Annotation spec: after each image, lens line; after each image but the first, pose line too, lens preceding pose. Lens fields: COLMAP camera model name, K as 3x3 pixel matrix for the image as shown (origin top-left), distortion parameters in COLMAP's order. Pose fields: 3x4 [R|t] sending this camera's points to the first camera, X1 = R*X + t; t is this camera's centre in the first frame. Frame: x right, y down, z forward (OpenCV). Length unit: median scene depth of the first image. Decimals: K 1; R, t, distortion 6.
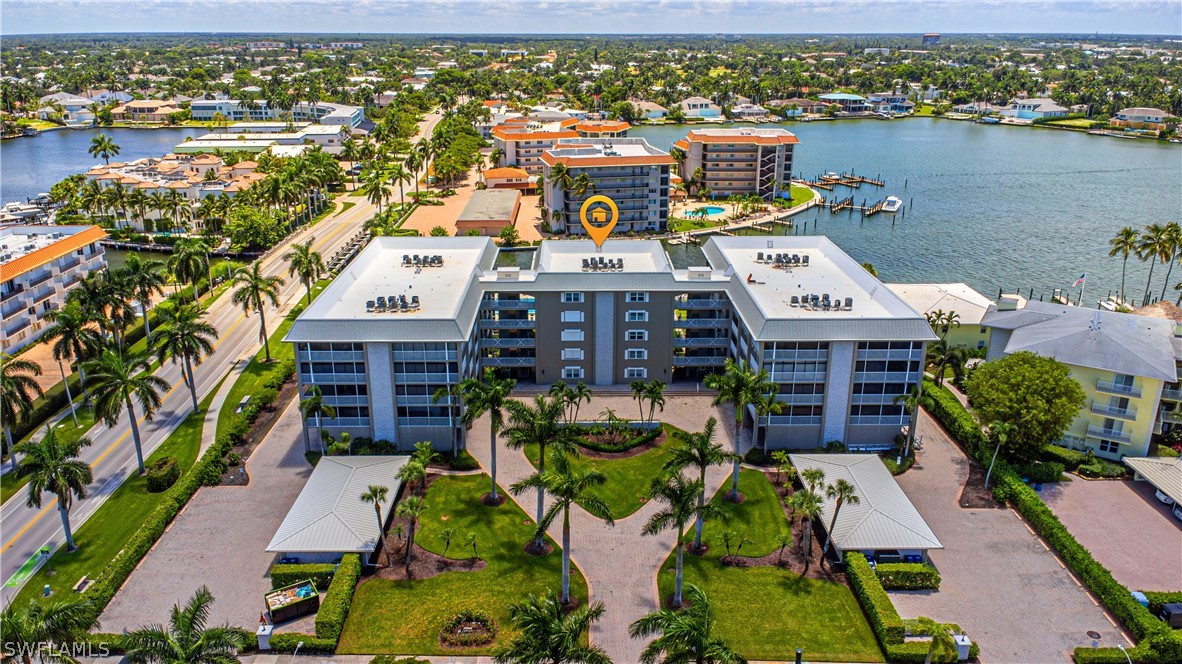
lens RADIAL K [[837.9, 0, 591.0], [0, 837.9, 332.0], [0, 0, 1]] dist [0.043299, -0.036067]
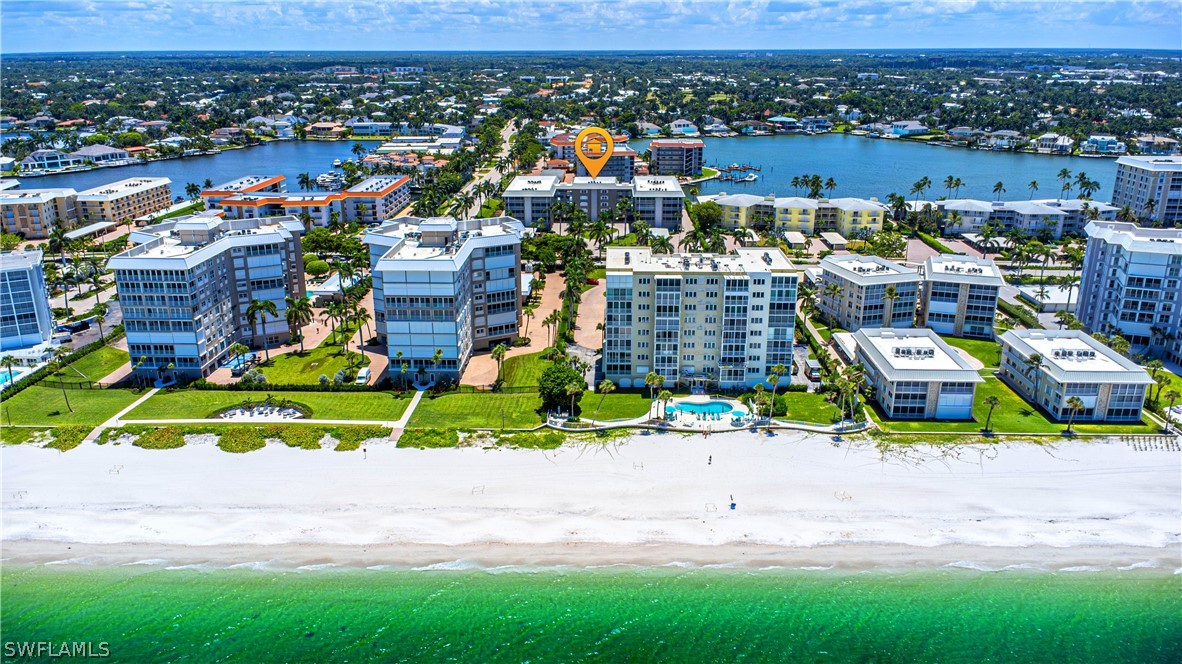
lens RADIAL K [[837.9, 0, 591.0], [0, 837.9, 332.0], [0, 0, 1]] dist [0.043299, -0.036067]
pose [[0.998996, 0.010888, -0.043453, 0.036556], [-0.011598, 0.999803, -0.016135, 0.133358], [0.043268, 0.016623, 0.998925, -0.529863]]
